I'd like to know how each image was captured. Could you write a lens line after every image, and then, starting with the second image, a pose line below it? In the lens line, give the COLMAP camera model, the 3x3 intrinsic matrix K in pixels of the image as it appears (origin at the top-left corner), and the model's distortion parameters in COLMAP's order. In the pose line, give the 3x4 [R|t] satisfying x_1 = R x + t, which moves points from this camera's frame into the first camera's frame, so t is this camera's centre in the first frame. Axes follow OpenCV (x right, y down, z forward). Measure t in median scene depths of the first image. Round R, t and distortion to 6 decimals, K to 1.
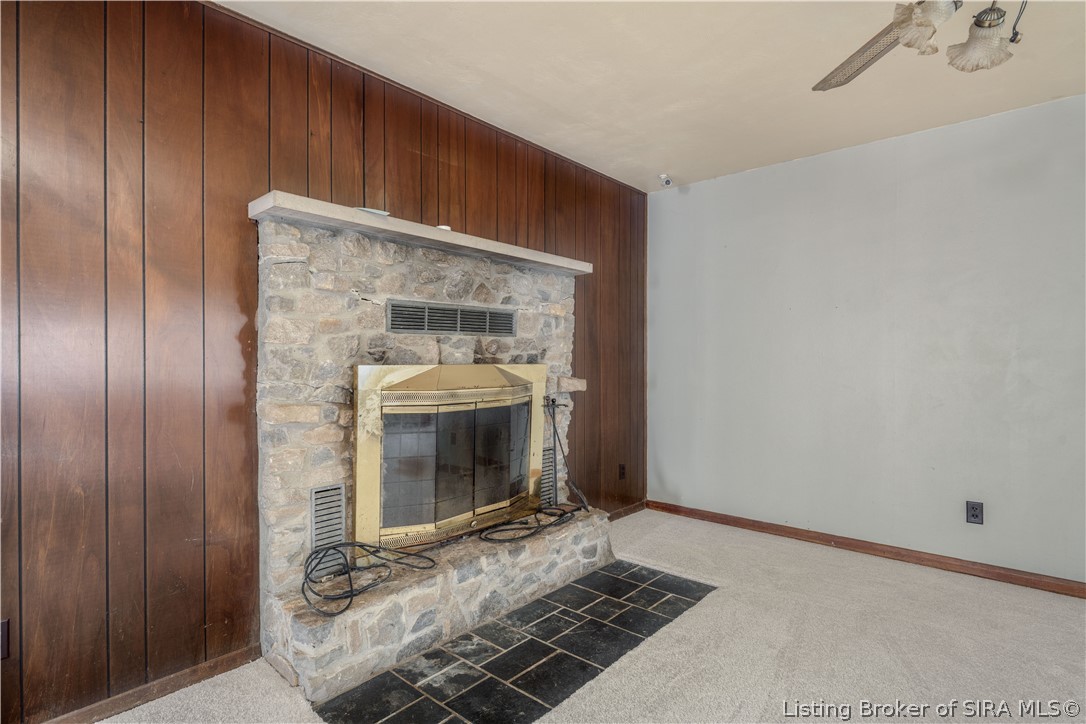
lens RADIAL K [[553.1, 0, 540.8], [0, 553.1, 362.9], [0, 0, 1]] dist [-0.003247, 0.000764]
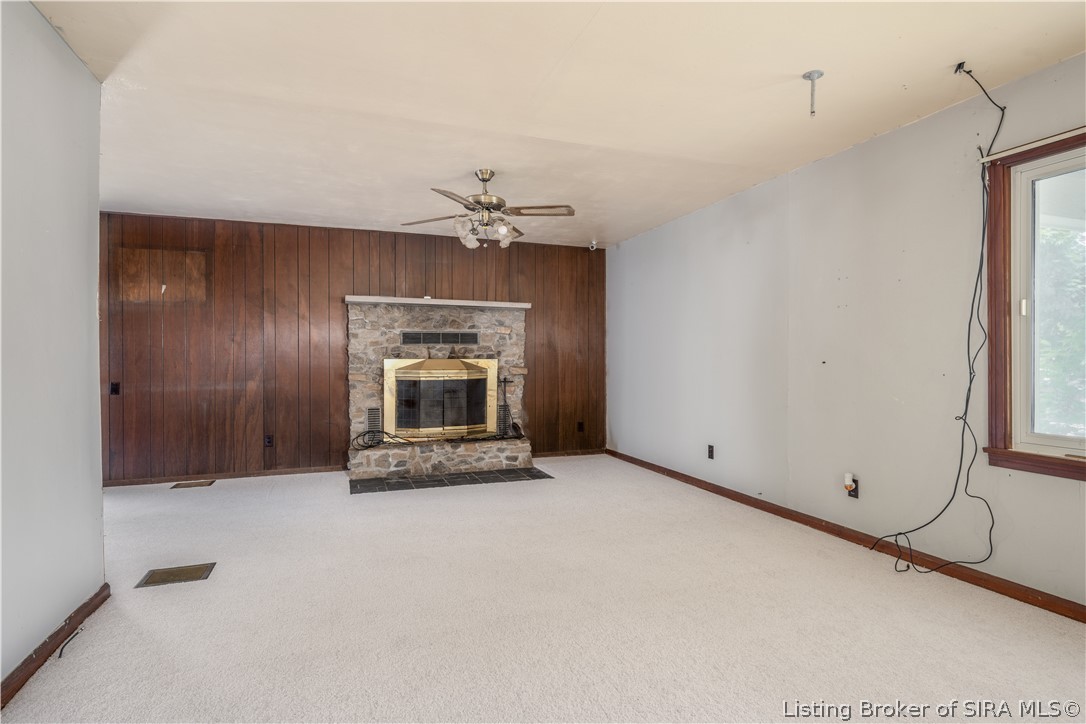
lens RADIAL K [[553.1, 0, 540.9], [0, 553.1, 359.7], [0, 0, 1]] dist [-0.003247, 0.000764]
pose [[0.882643, 0.000176, -0.470045, 1.257696], [-0.002097, 0.999991, -0.003563, 0.013078], [0.470040, 0.004130, 0.882635, -0.732309]]
